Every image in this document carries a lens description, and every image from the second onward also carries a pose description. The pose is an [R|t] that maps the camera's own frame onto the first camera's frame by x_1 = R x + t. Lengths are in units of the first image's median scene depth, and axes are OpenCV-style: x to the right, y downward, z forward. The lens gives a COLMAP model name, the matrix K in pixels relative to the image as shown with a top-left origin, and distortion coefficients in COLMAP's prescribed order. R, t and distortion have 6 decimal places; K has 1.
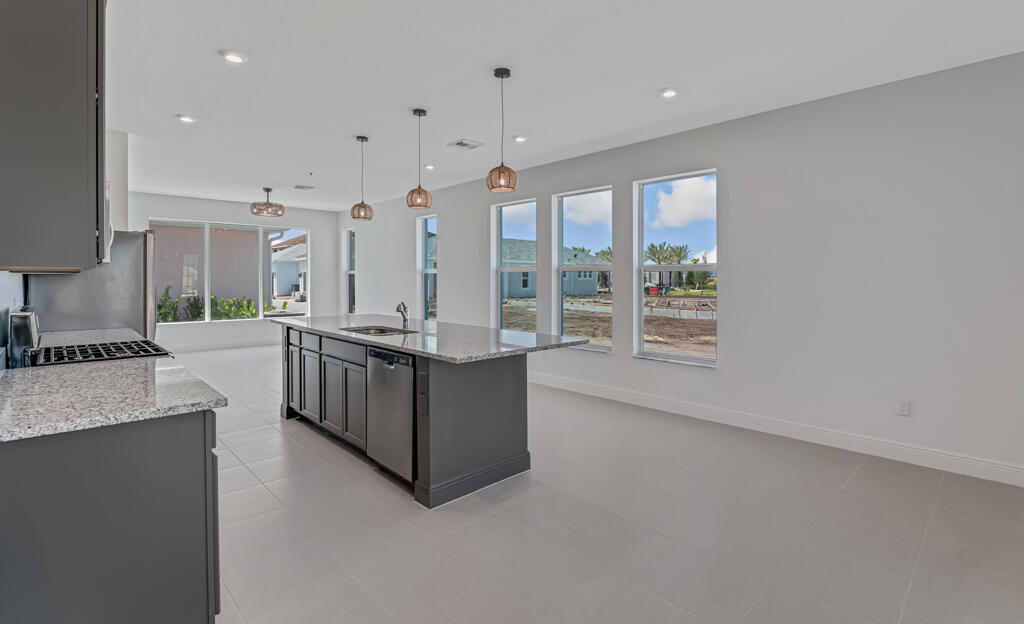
lens RADIAL K [[472.0, 0, 515.2], [0, 472.0, 279.3], [0, 0, 1]] dist [0.000509, 0.000065]
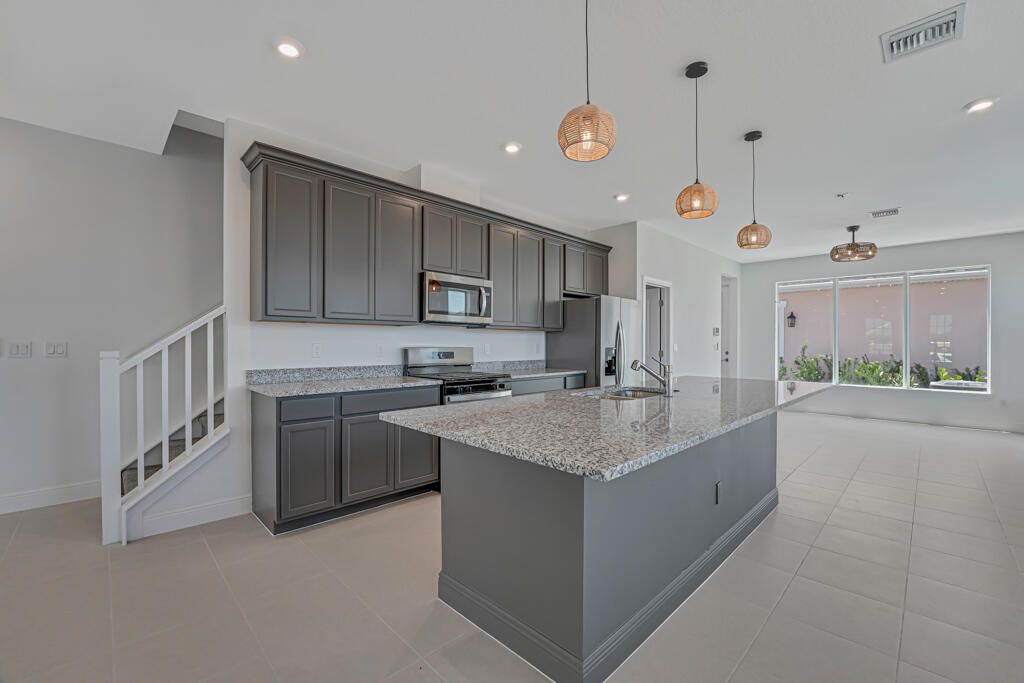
lens RADIAL K [[423.7, 0, 505.4], [0, 423.7, 341.3], [0, 0, 1]] dist [-0.015173, 0.000341]
pose [[0.014334, -0.001836, -0.999896, 0.197908], [-0.008103, 0.999965, -0.001952, 0.013236], [0.999864, 0.008130, 0.014319, 0.391194]]
